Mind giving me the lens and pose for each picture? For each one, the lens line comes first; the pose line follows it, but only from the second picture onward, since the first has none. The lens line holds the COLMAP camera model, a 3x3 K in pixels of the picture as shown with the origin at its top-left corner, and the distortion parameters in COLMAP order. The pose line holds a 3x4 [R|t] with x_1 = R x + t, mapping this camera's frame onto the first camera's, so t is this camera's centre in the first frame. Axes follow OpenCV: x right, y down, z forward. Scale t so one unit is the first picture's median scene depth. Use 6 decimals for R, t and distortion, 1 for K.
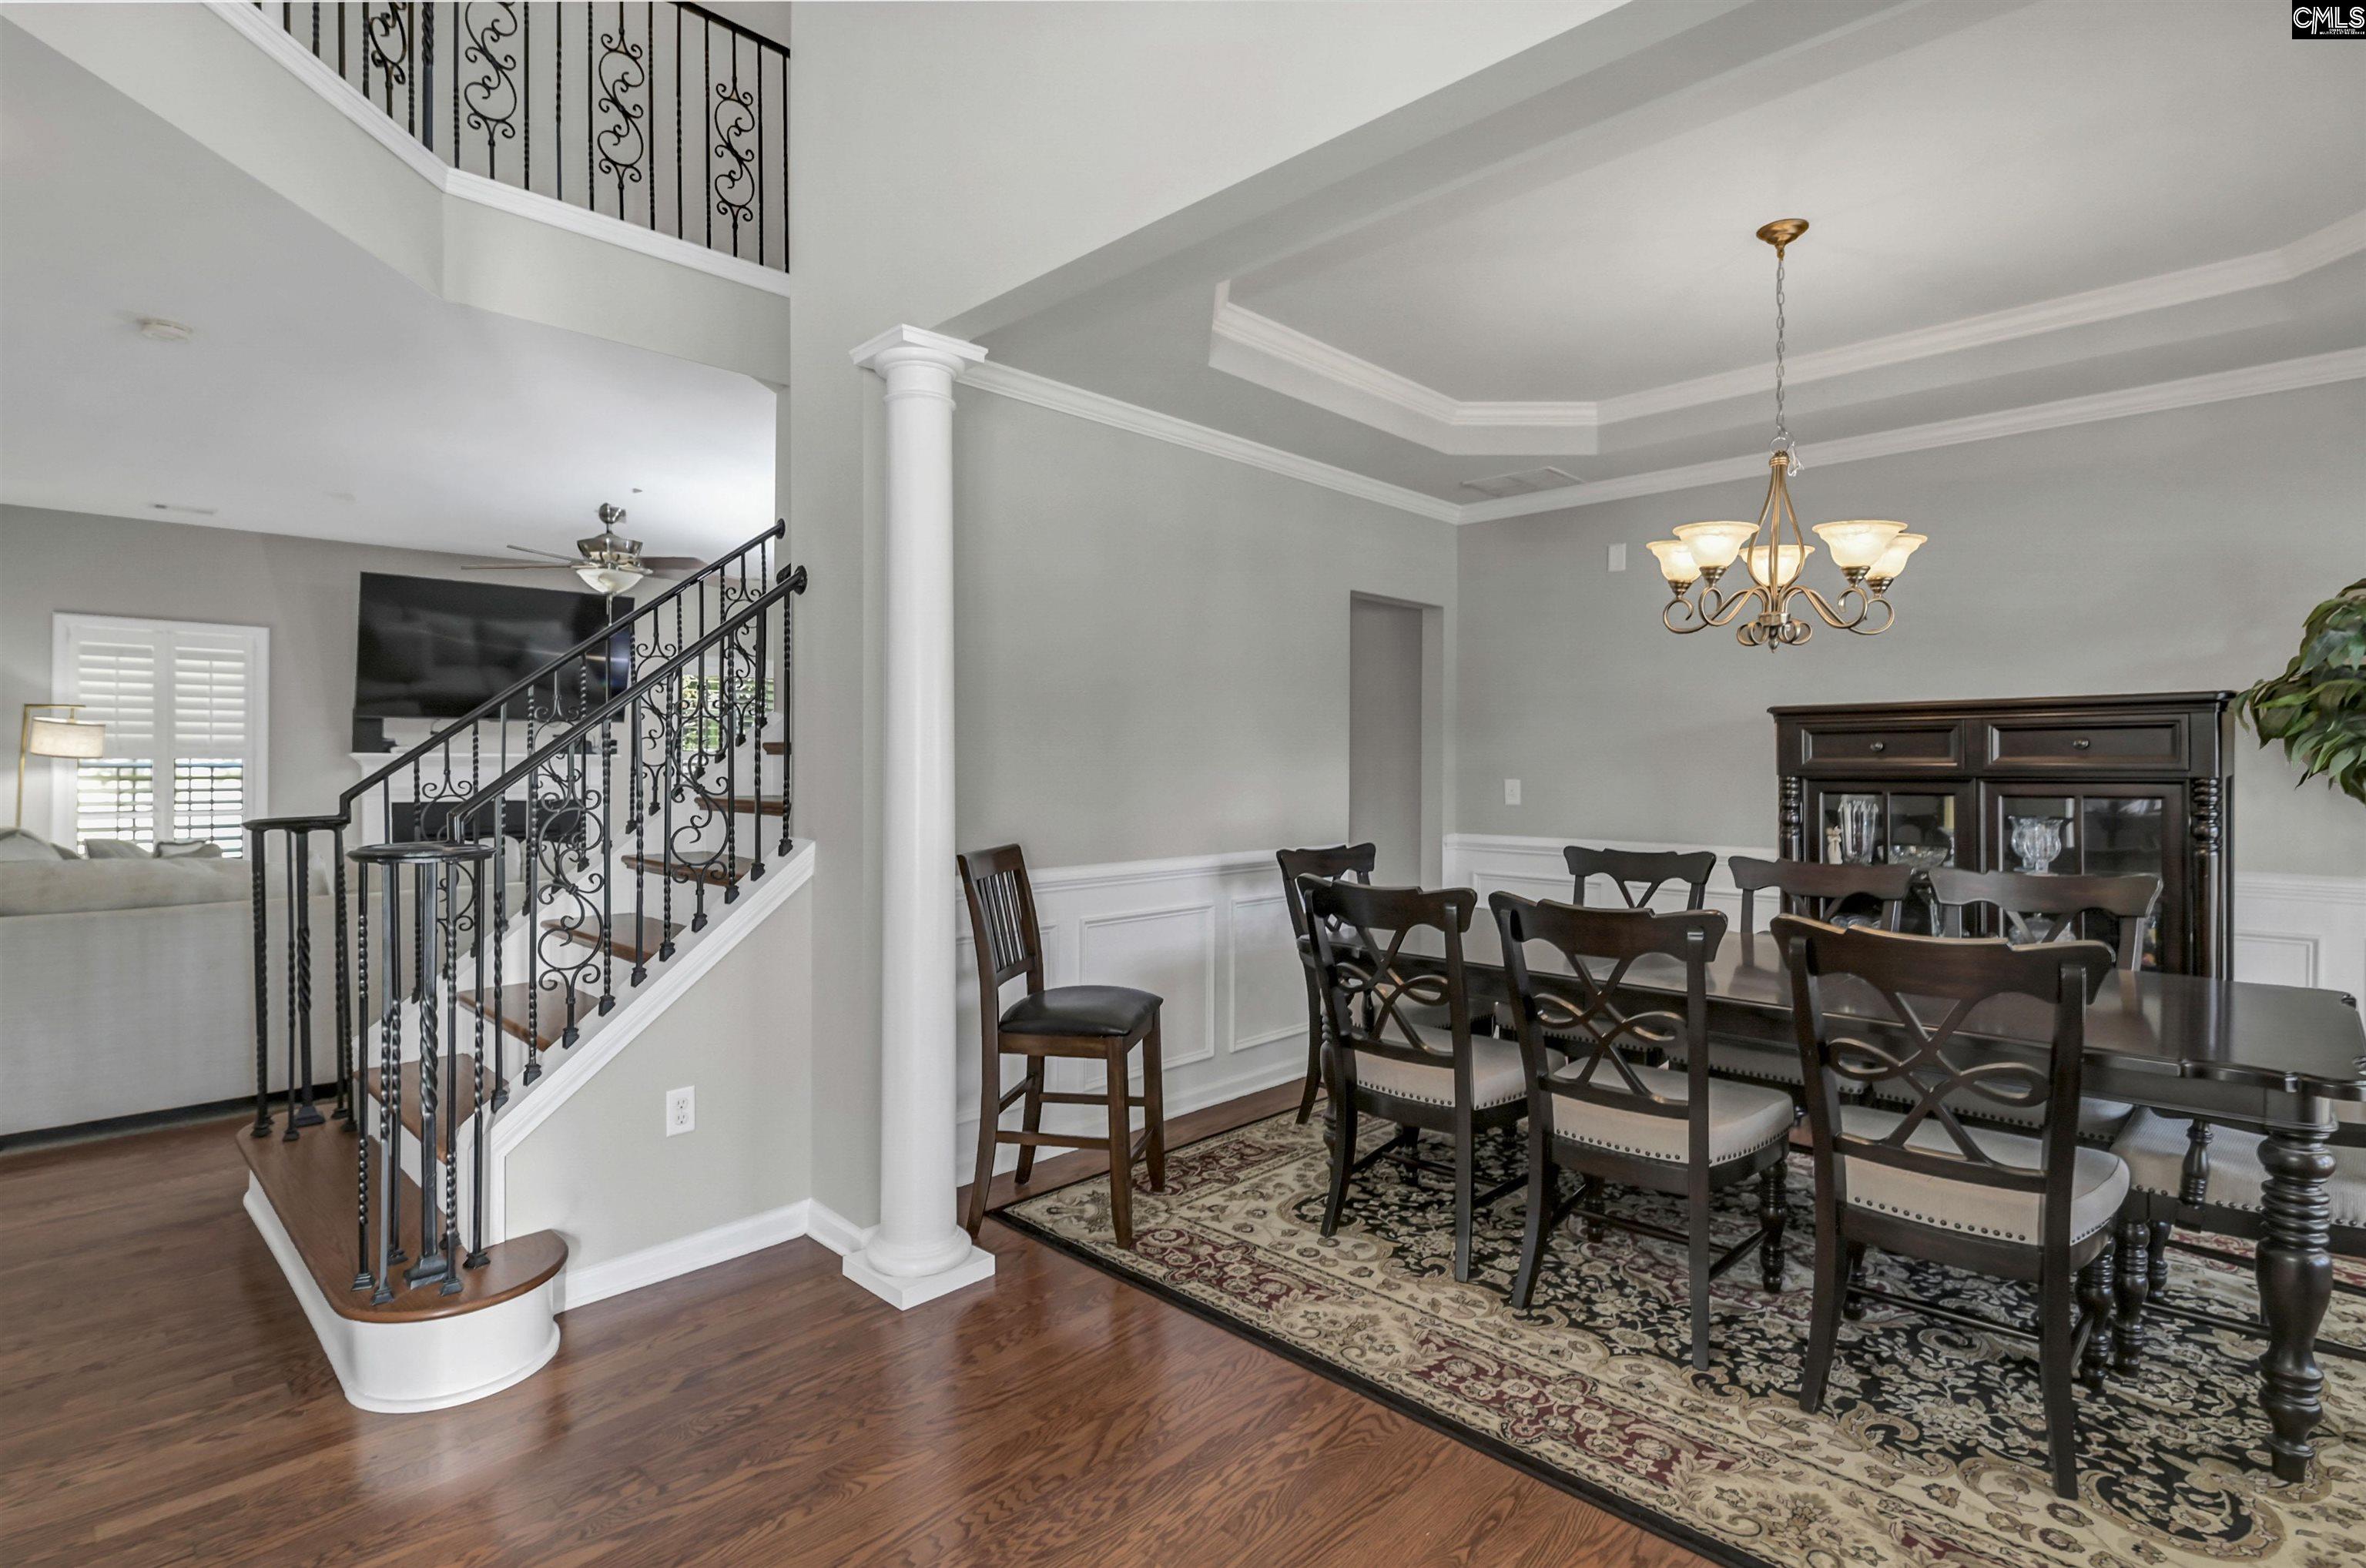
lens RADIAL K [[1173.2, 0, 1172.2], [0, 1173.2, 773.6], [0, 0, 1]] dist [0.000862, -0.008894]
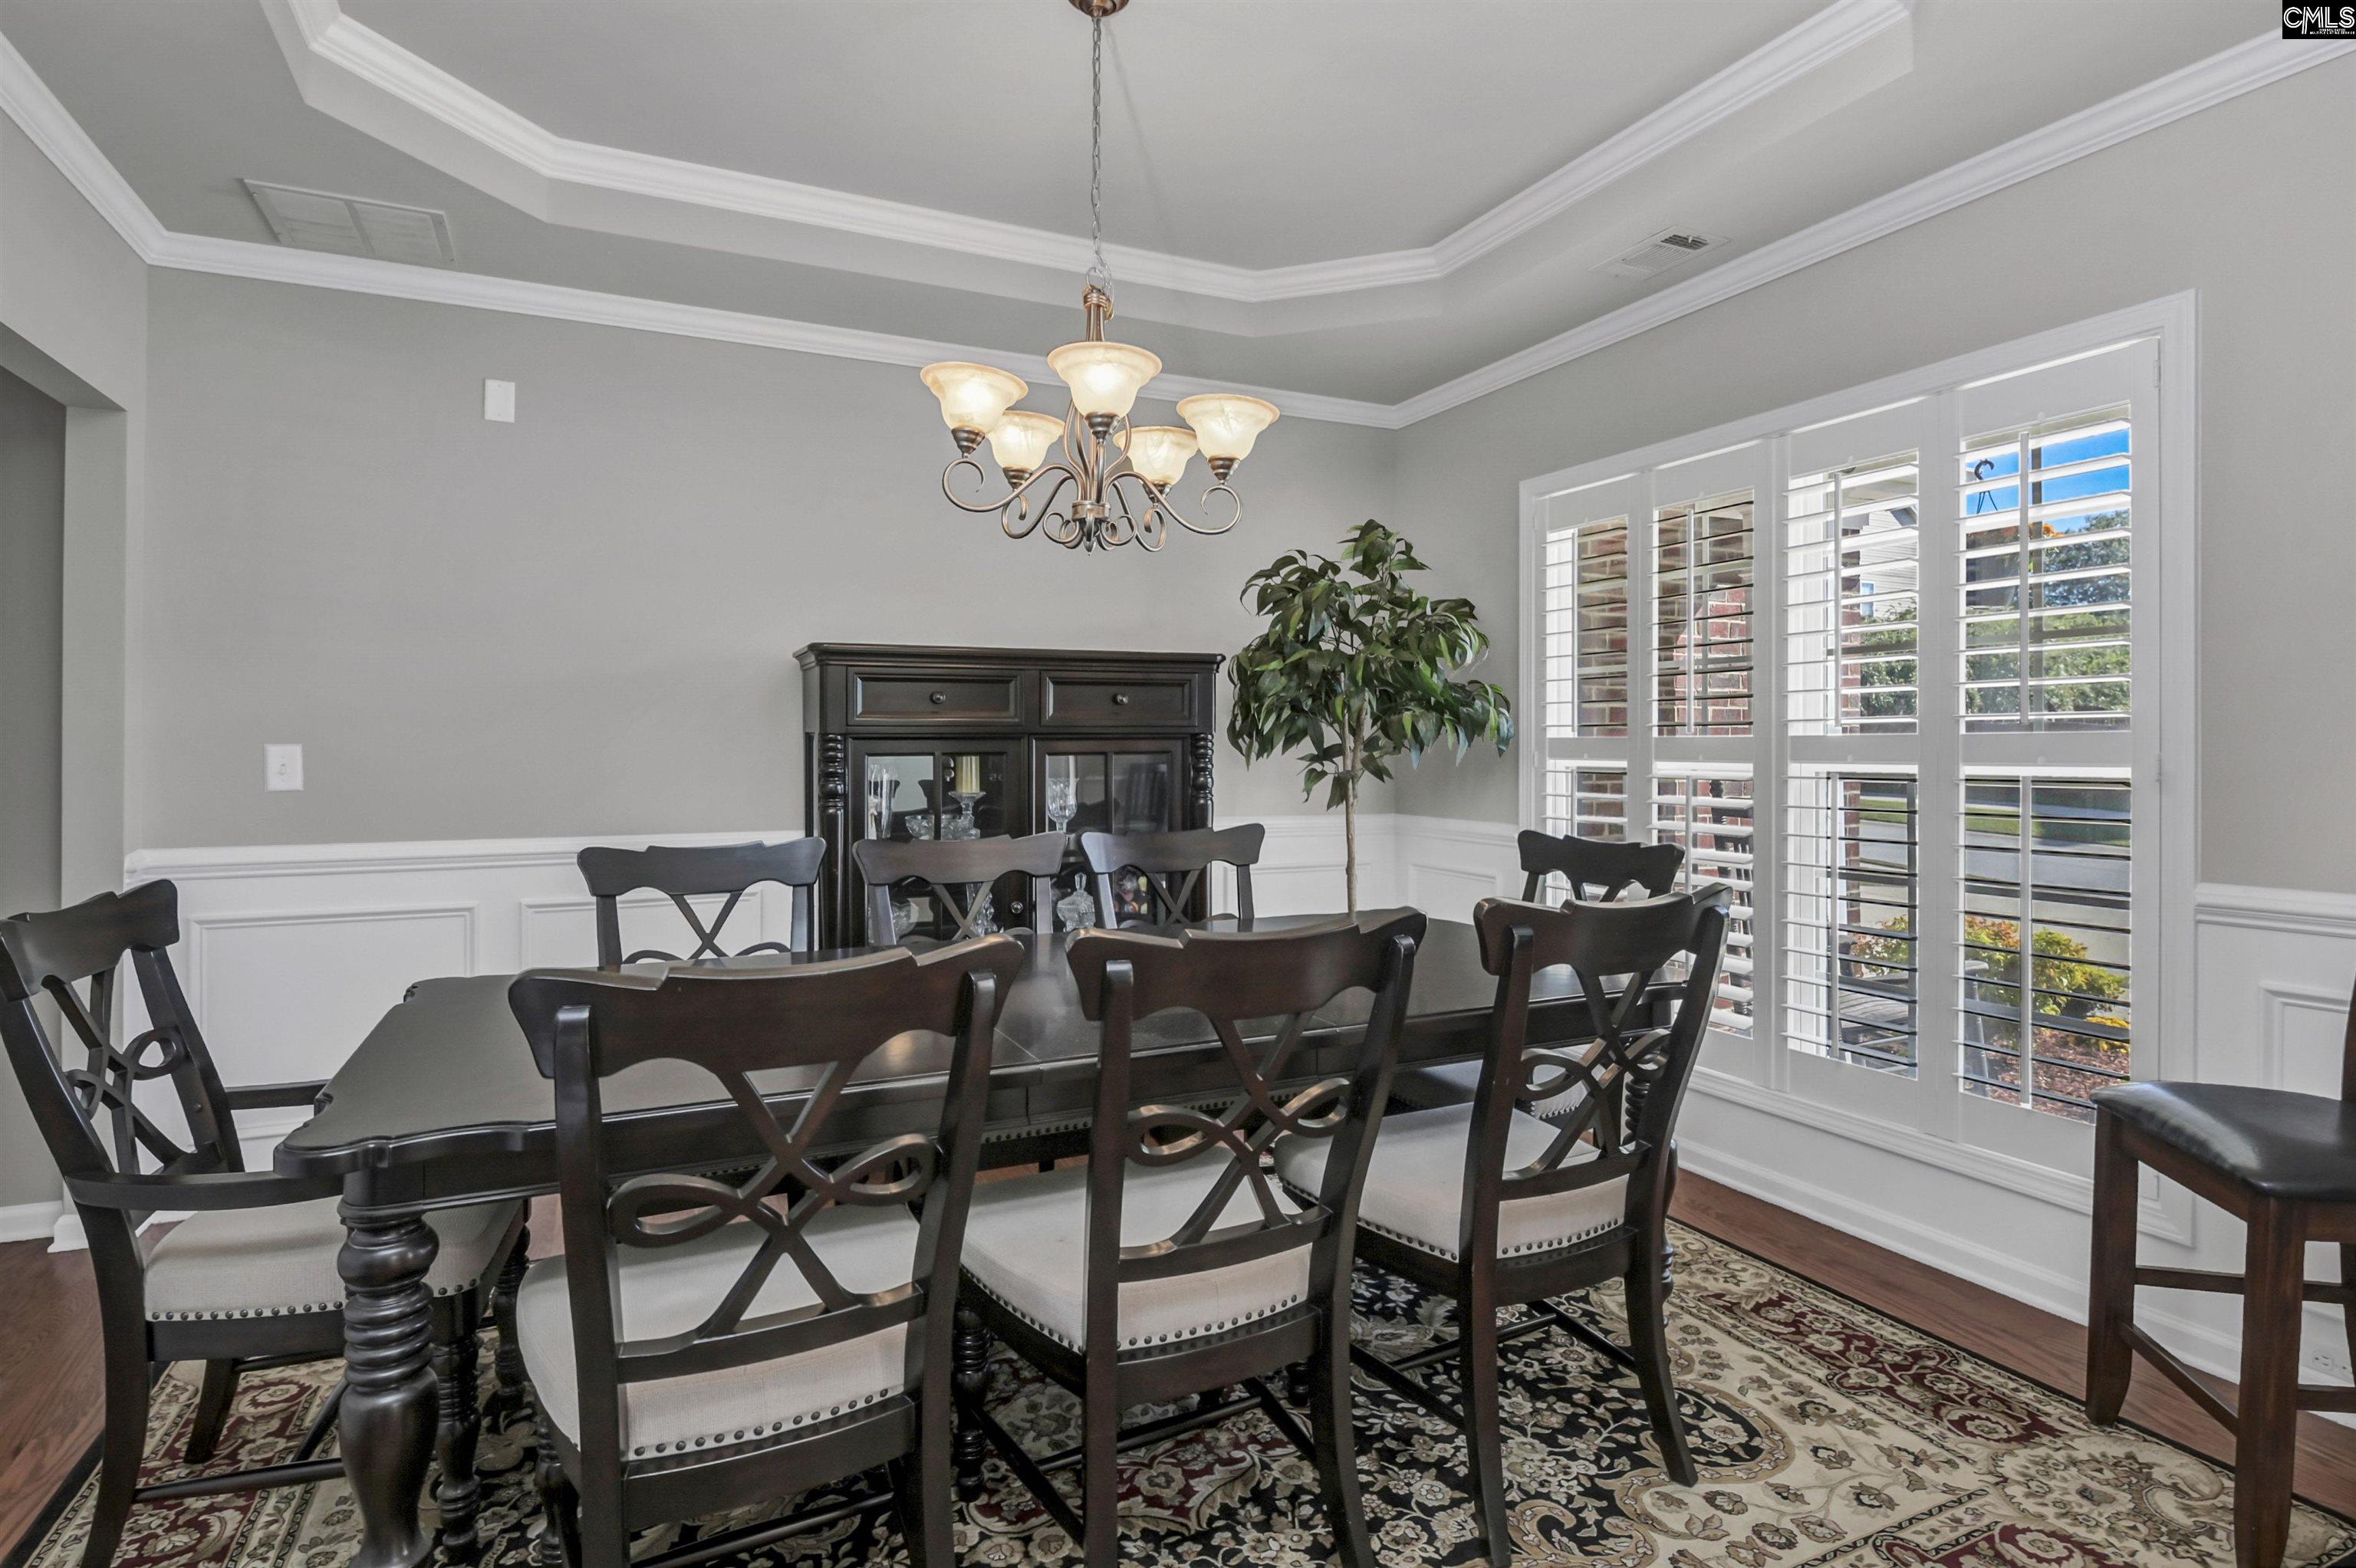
lens RADIAL K [[1168.1, 0, 1194.2], [0, 1168.1, 761.5], [0, 0, 1]] dist [0.000862, -0.008894]
pose [[0.330844, -0.024579, 0.943365, -0.169415], [0.005215, 0.999693, 0.024217, 0.003919], [-0.943671, -0.003092, 0.330871, 0.719656]]
